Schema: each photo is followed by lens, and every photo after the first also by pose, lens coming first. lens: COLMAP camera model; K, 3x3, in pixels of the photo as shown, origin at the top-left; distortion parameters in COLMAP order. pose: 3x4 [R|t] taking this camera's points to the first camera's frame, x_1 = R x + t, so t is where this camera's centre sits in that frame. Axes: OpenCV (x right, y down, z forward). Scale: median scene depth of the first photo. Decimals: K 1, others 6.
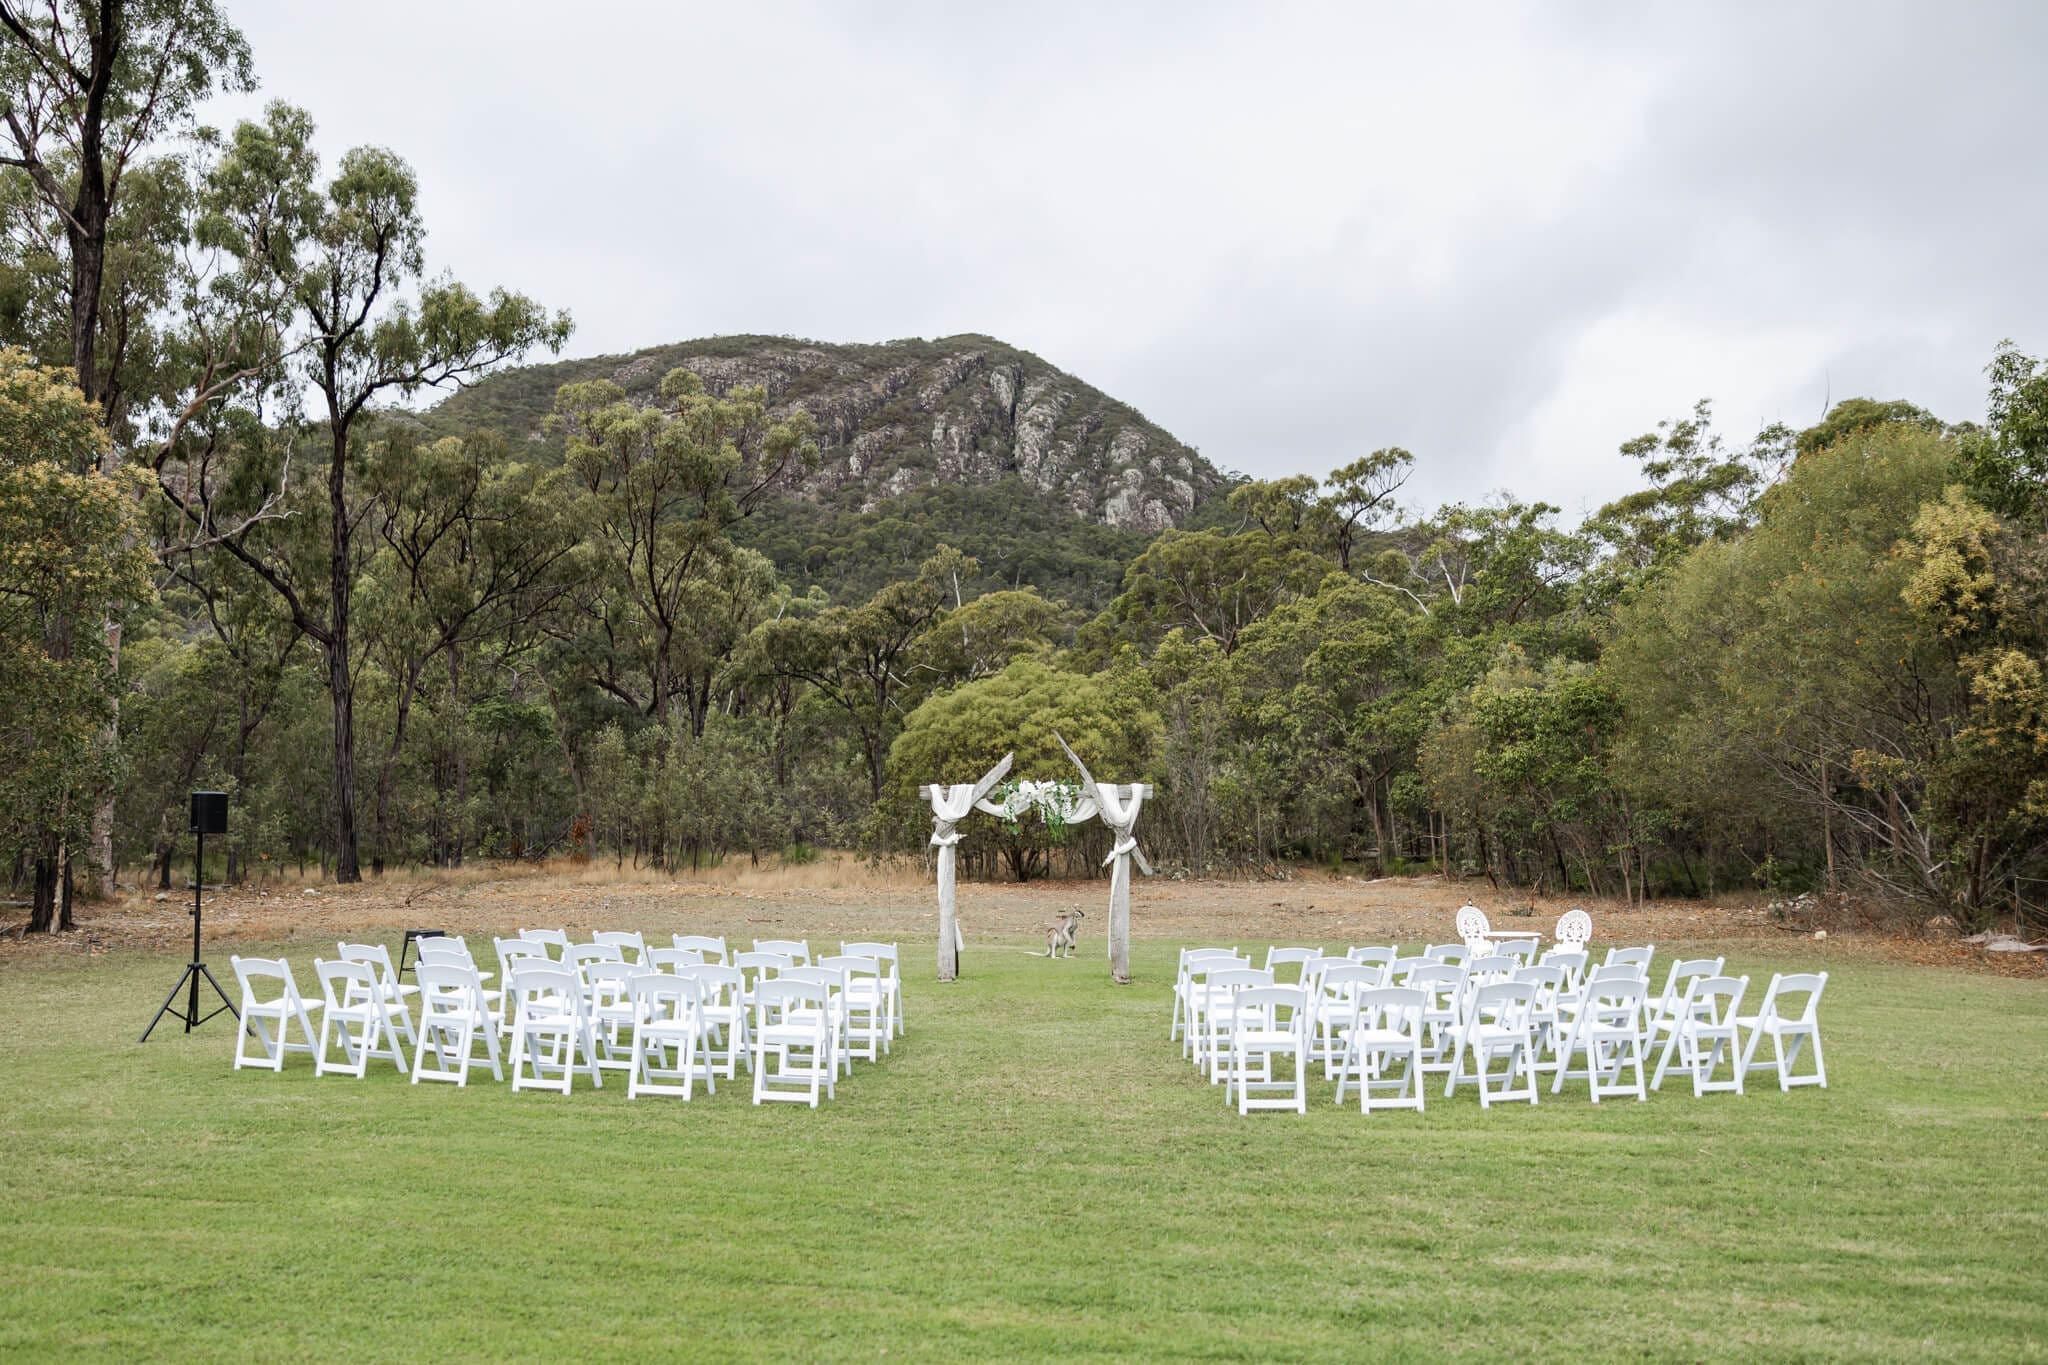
lens RADIAL K [[1968.5, 0, 1014.7], [0, 1968.5, 675.1], [0, 0, 1]] dist [0.020657, 0.000000]
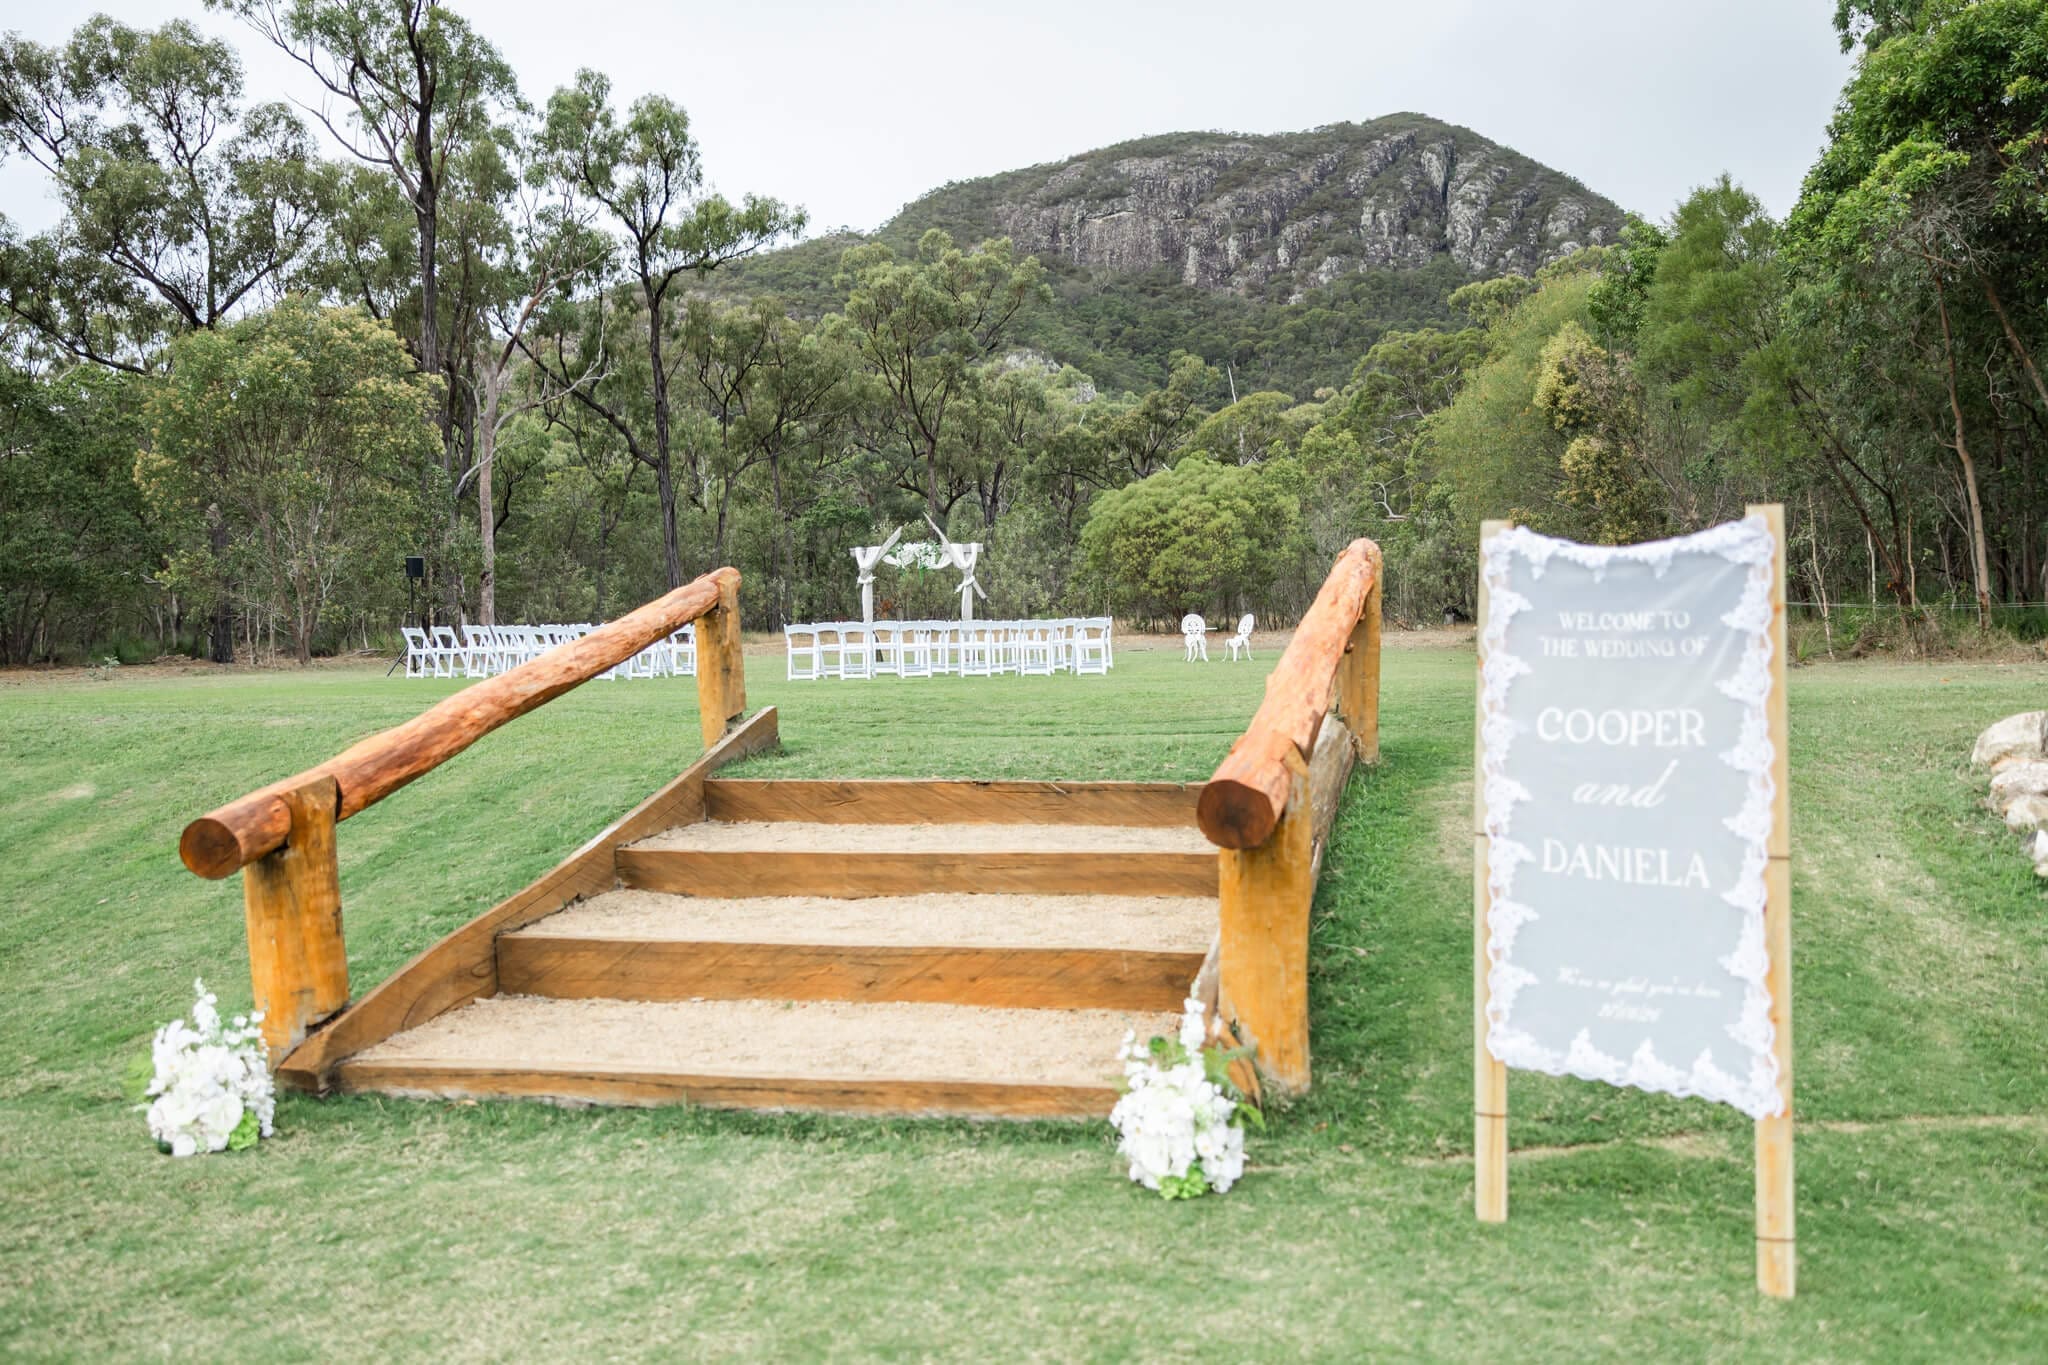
lens RADIAL K [[1968.5, 0, 1032.5], [0, 1968.5, 678.3], [0, 0, 1]] dist [0.020657, 0.000000]
pose [[0.972266, -0.013446, -0.233493, 0.181315], [0.038392, 0.993979, 0.102622, -0.000029], [0.230707, -0.108741, 0.966928, -0.219644]]
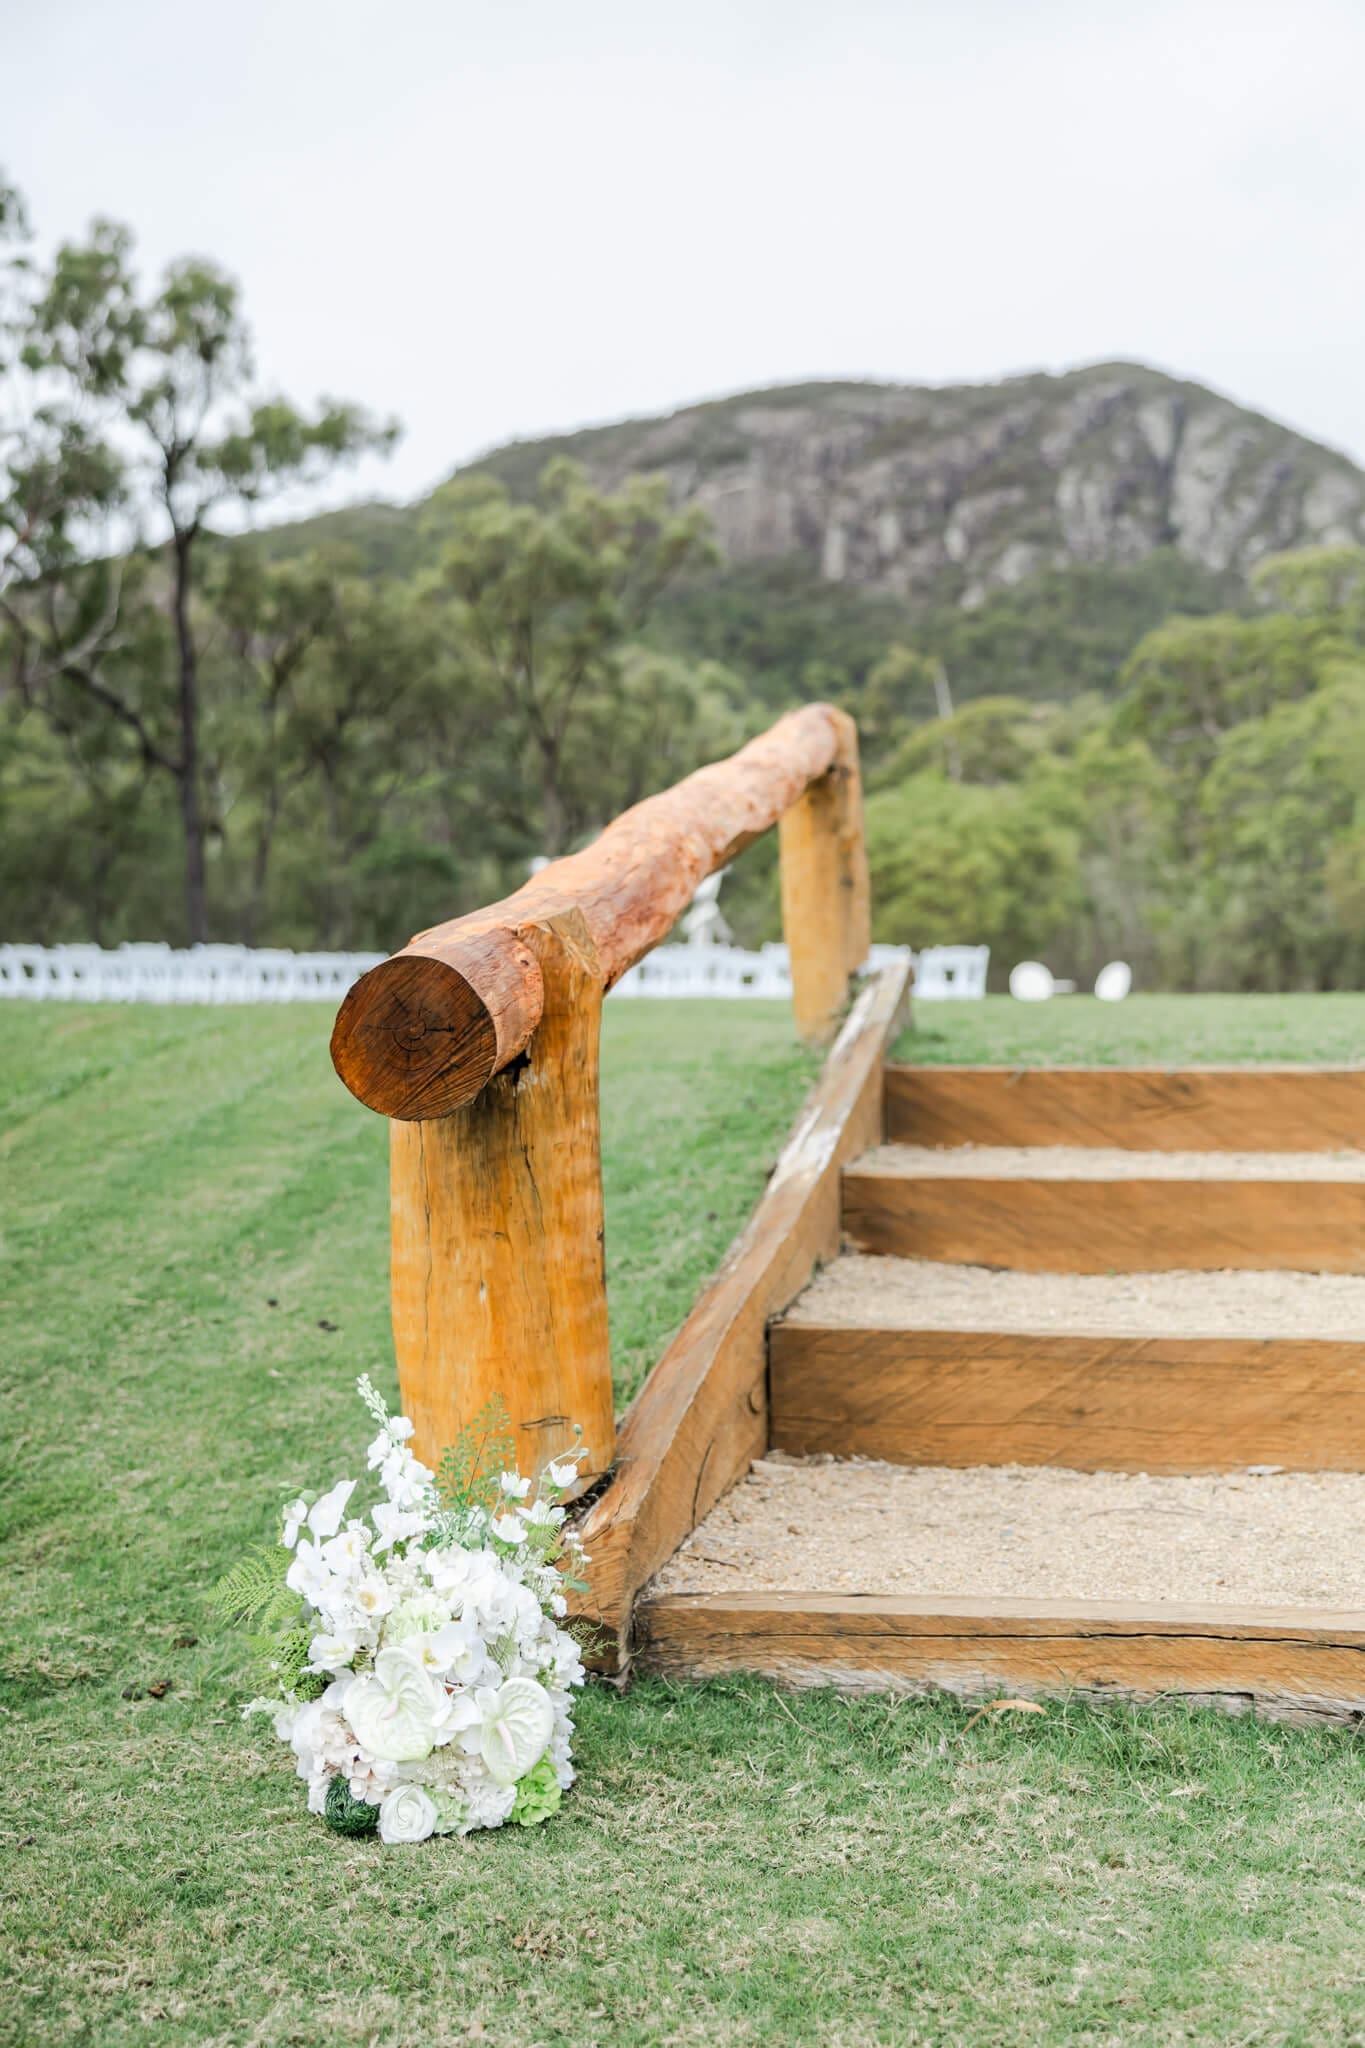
lens RADIAL K [[2631.9, 0, 638.1], [0, 2631.9, 1021.7], [0, 0, 1]] dist [0.001966, 0.000000]
pose [[0.975980, -0.005320, -0.217794, 0.127229], [0.021274, 0.997252, 0.070971, 0.014857], [0.216818, -0.073899, 0.973411, -0.178552]]
